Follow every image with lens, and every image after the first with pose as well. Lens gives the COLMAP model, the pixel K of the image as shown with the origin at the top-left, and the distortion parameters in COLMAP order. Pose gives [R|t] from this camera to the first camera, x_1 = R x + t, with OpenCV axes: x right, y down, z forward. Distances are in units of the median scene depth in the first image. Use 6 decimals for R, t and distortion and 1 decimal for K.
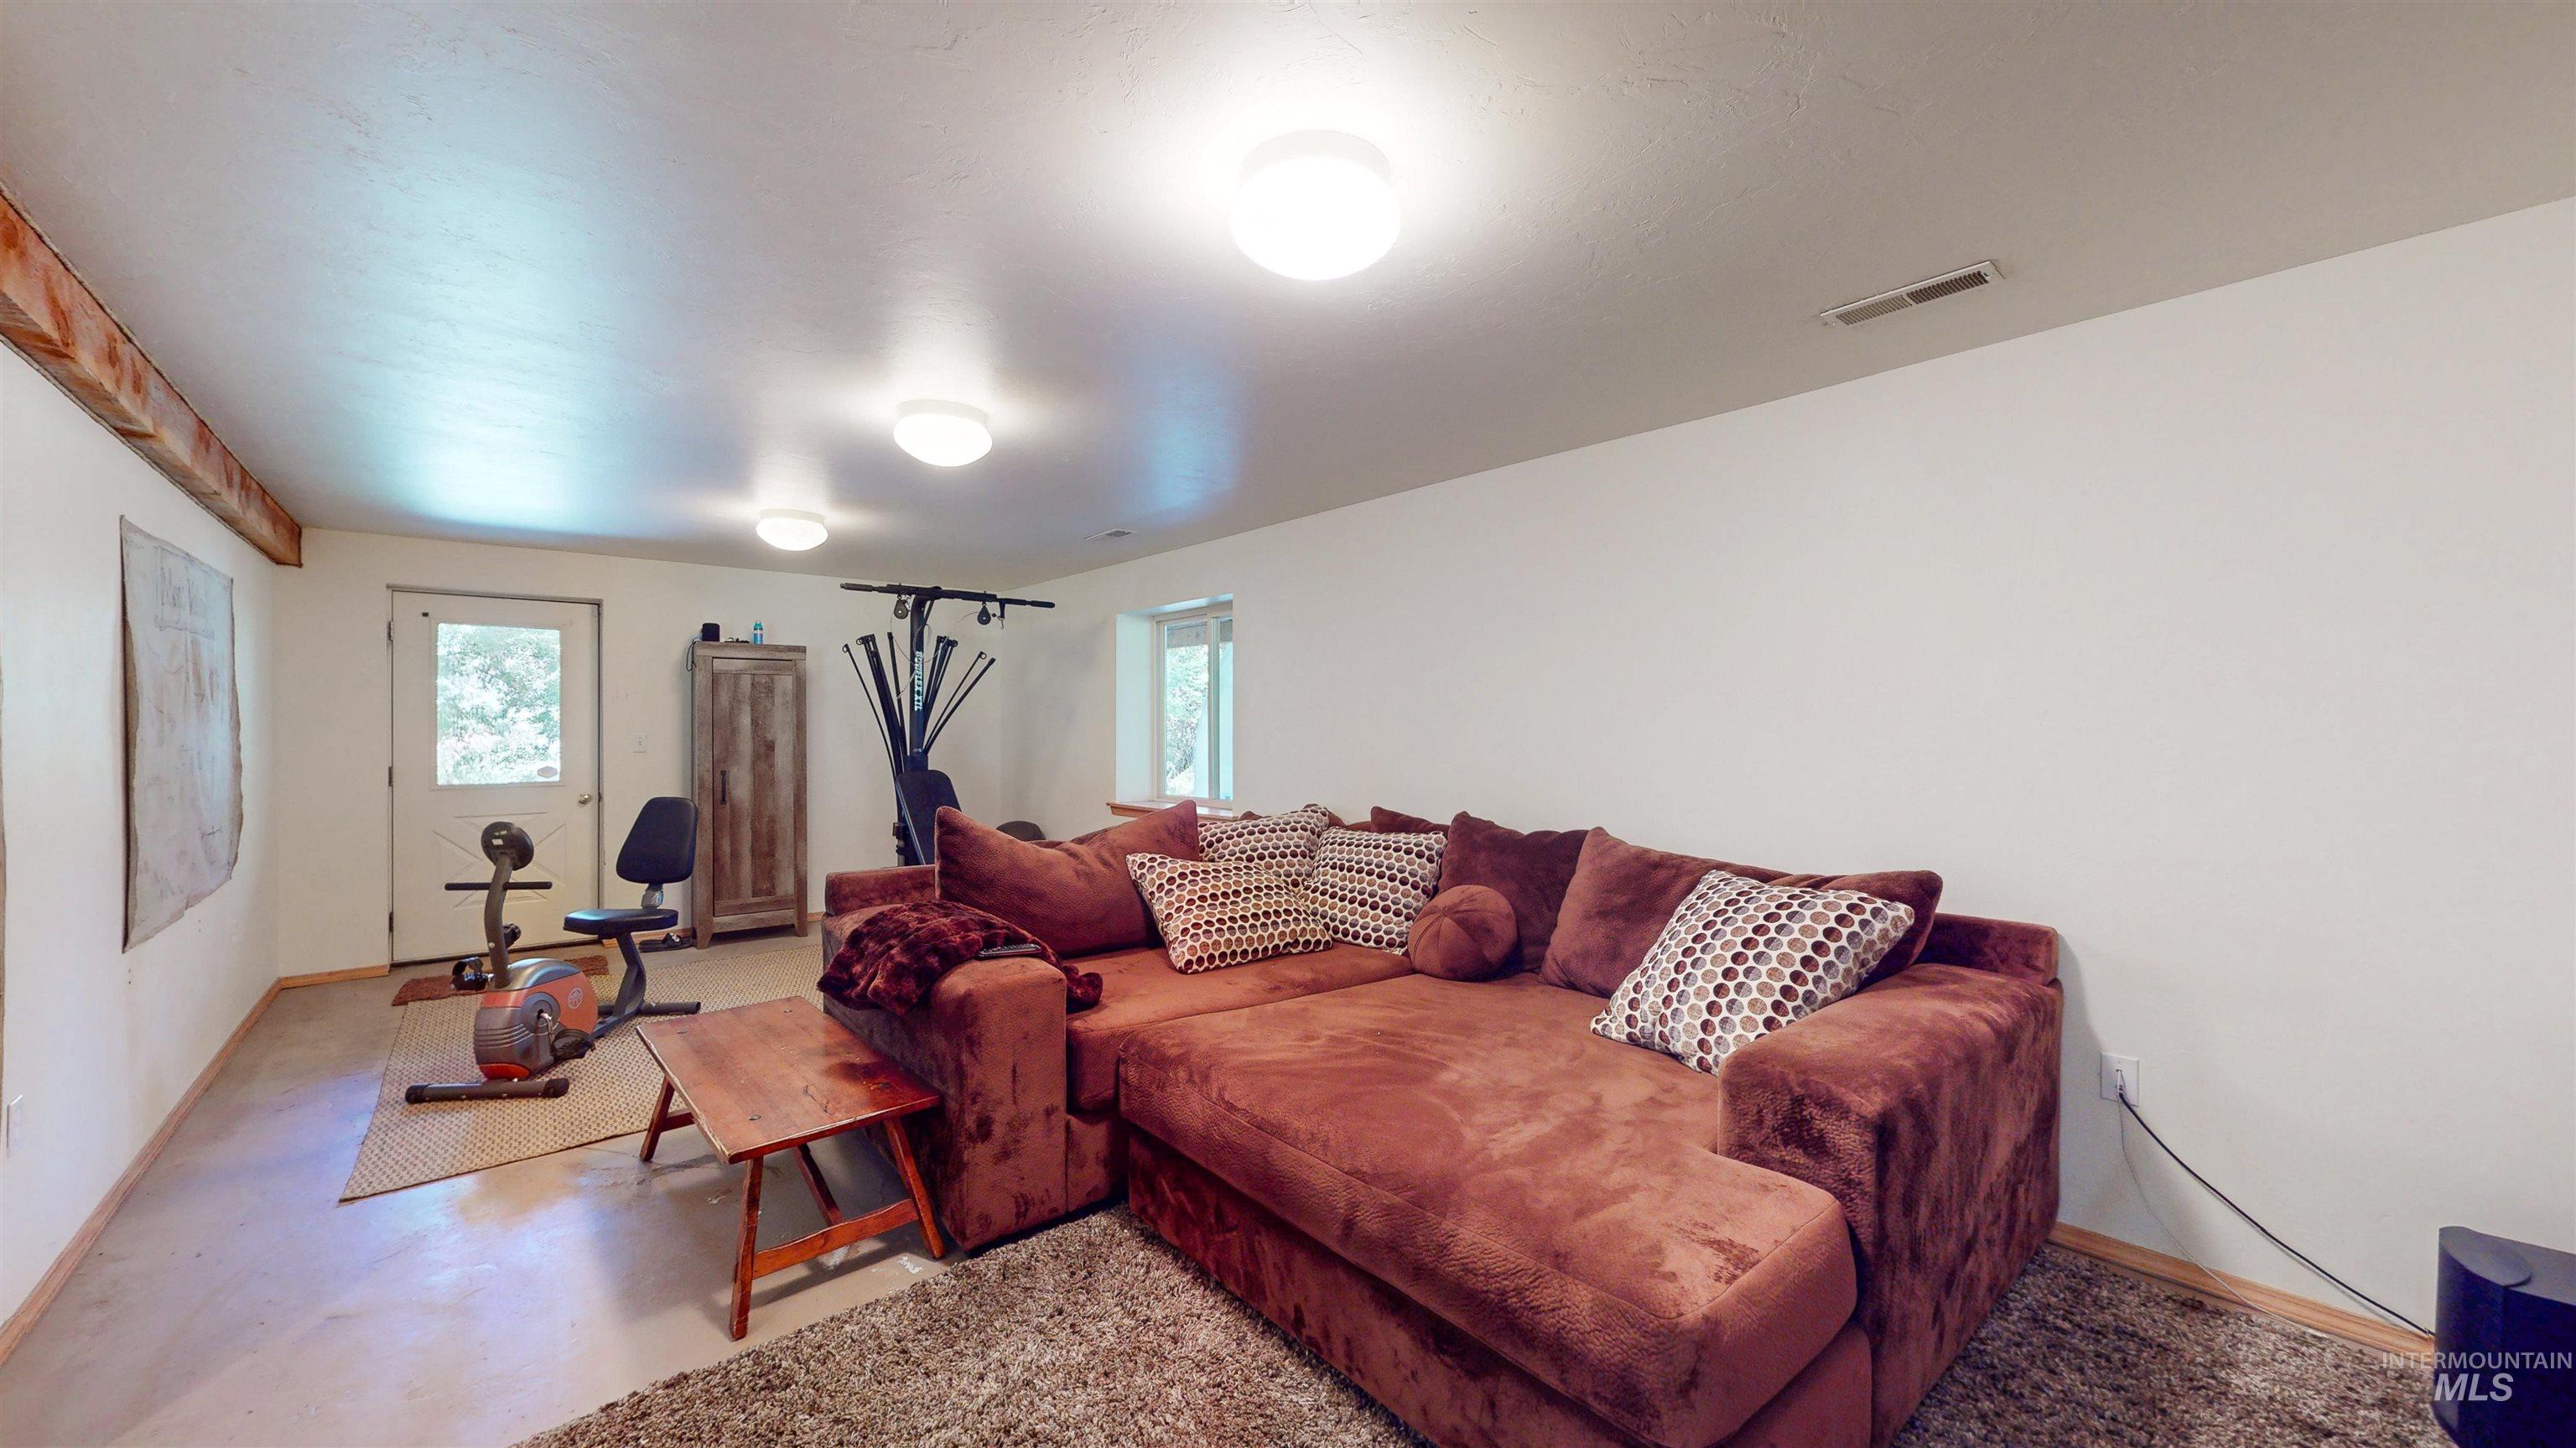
lens RADIAL K [[944.4, 0, 1291.2], [0, 944.4, 726.4], [0, 0, 1]] dist [-0.001009, 0.000138]
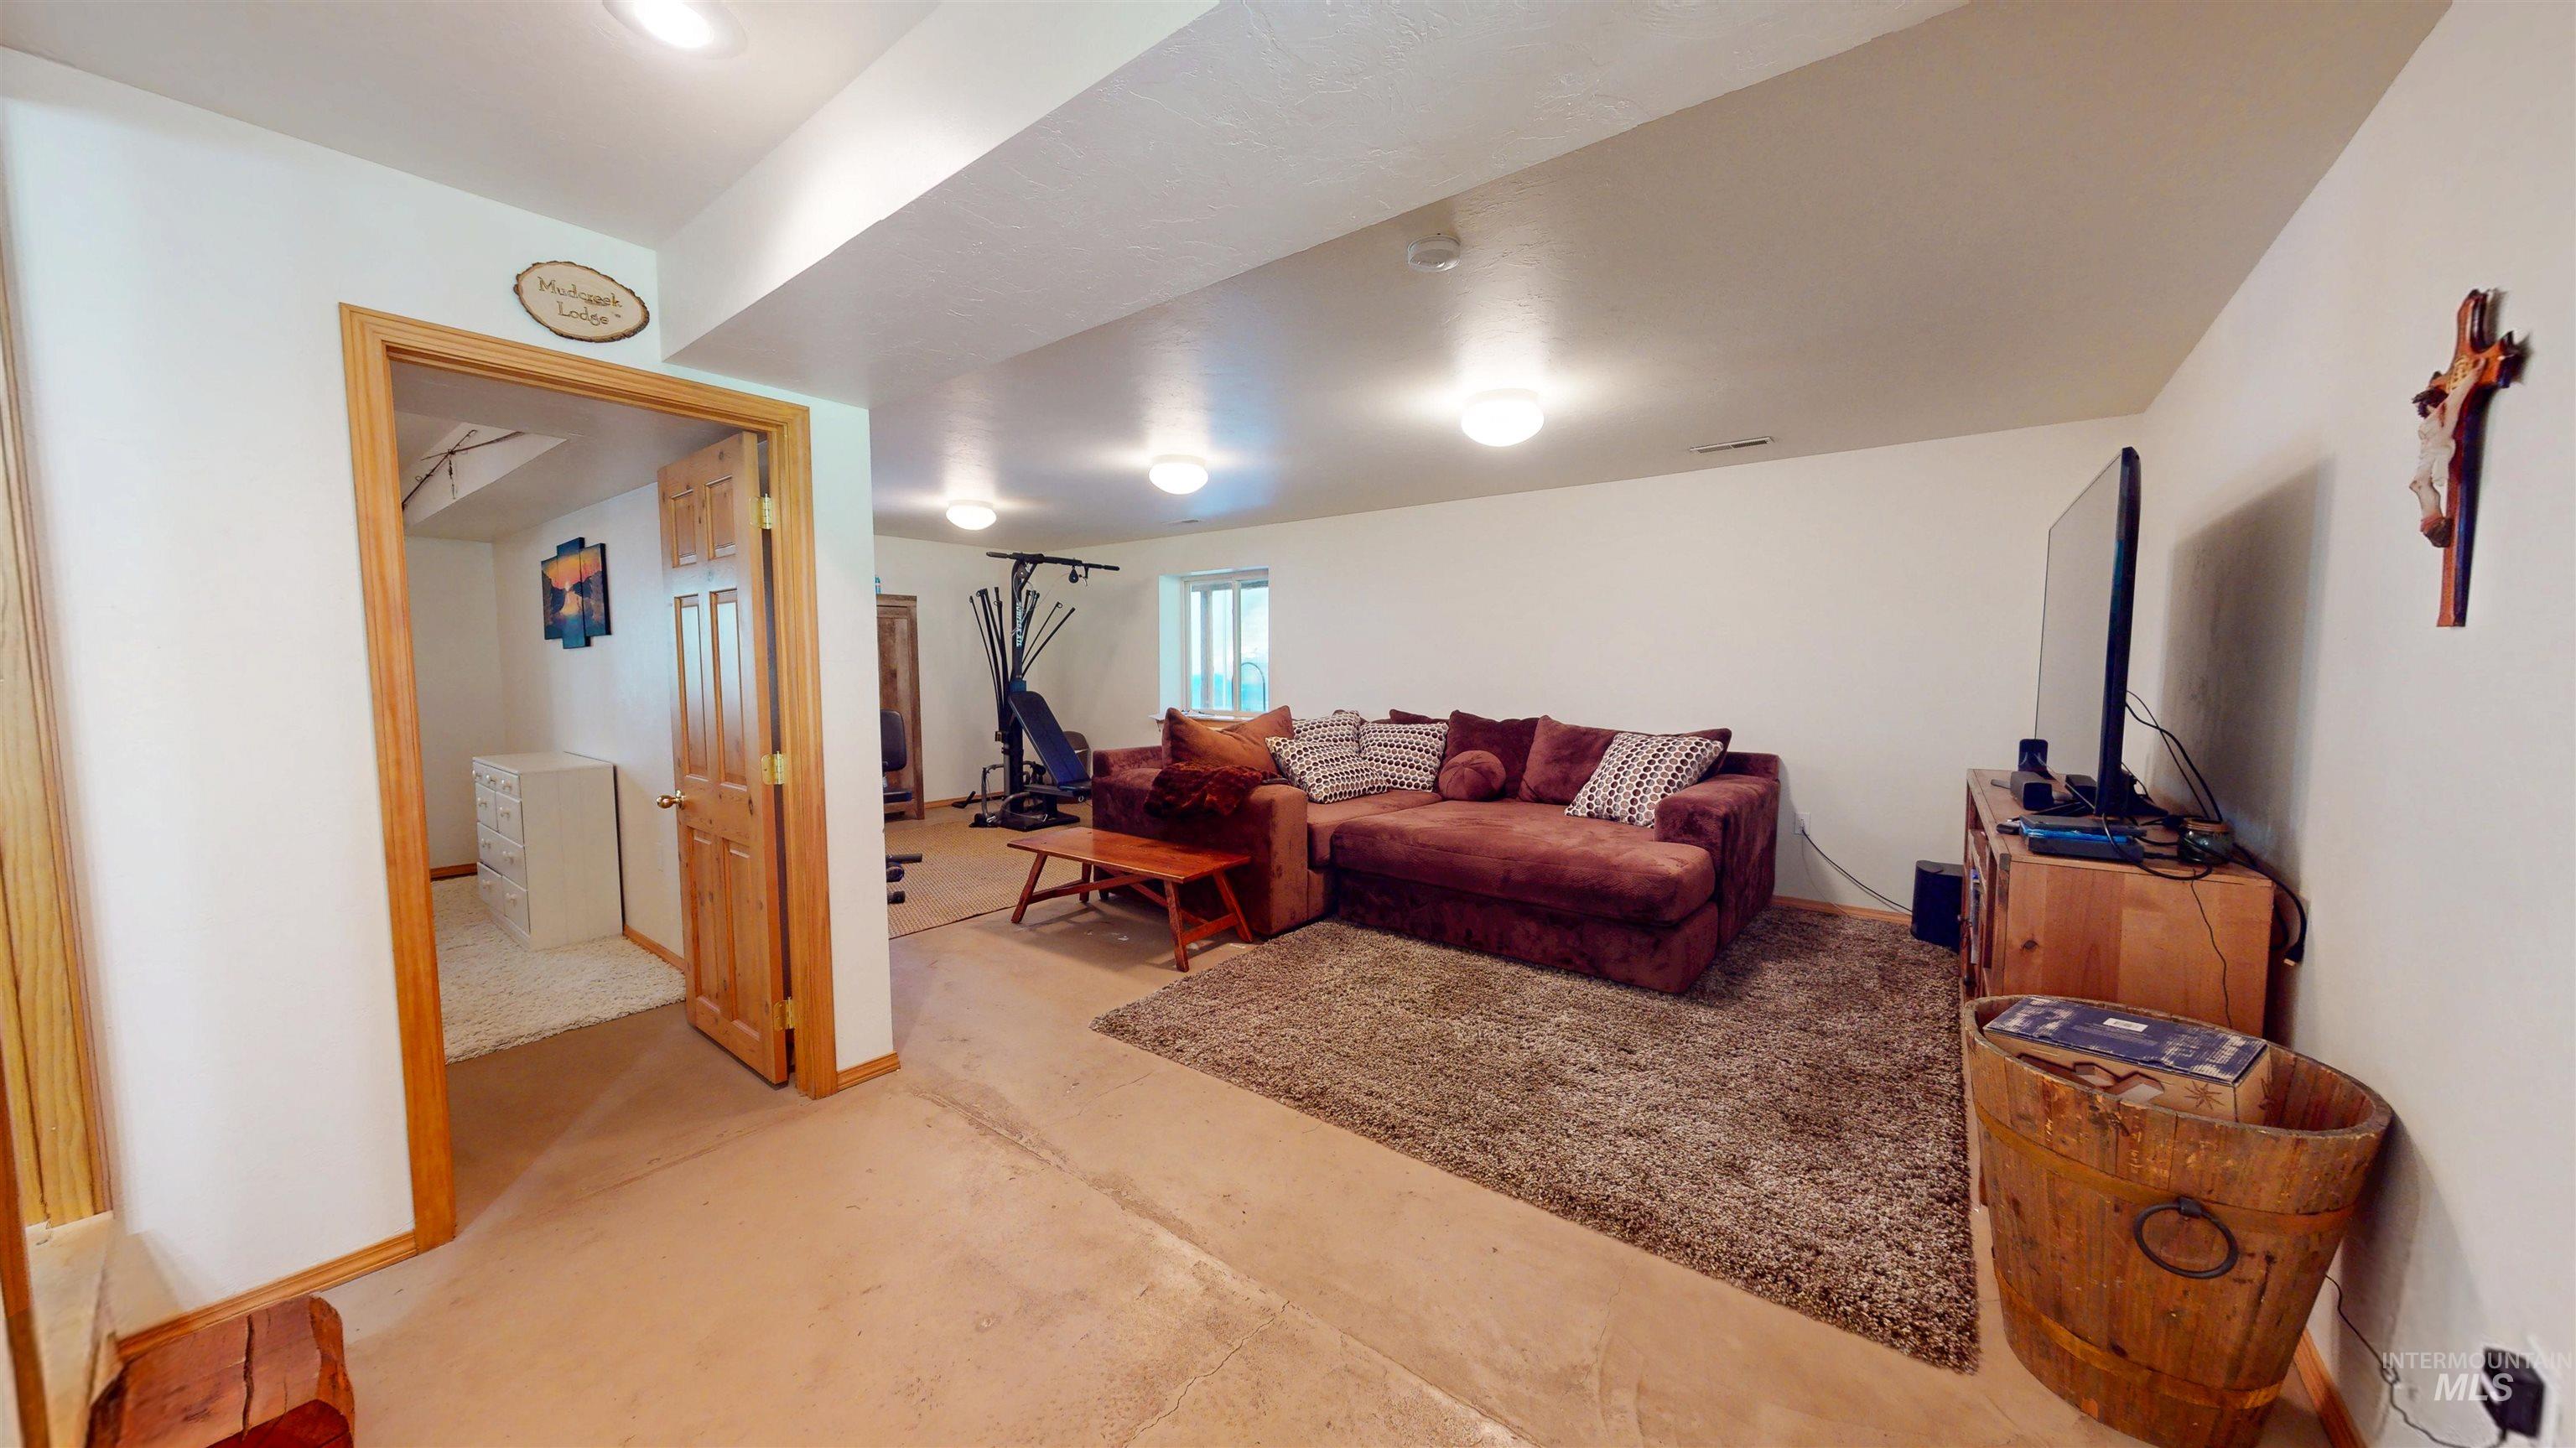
lens RADIAL K [[852.5, 0, 1292.0], [0, 852.5, 728.7], [0, 0, 1]] dist [-0.000171, -0.000052]
pose [[0.980339, -0.014819, 0.196765, -0.462554], [-0.000409, 0.997021, 0.077126, 0.009817], [-0.197322, -0.075690, 0.977412, -0.469457]]
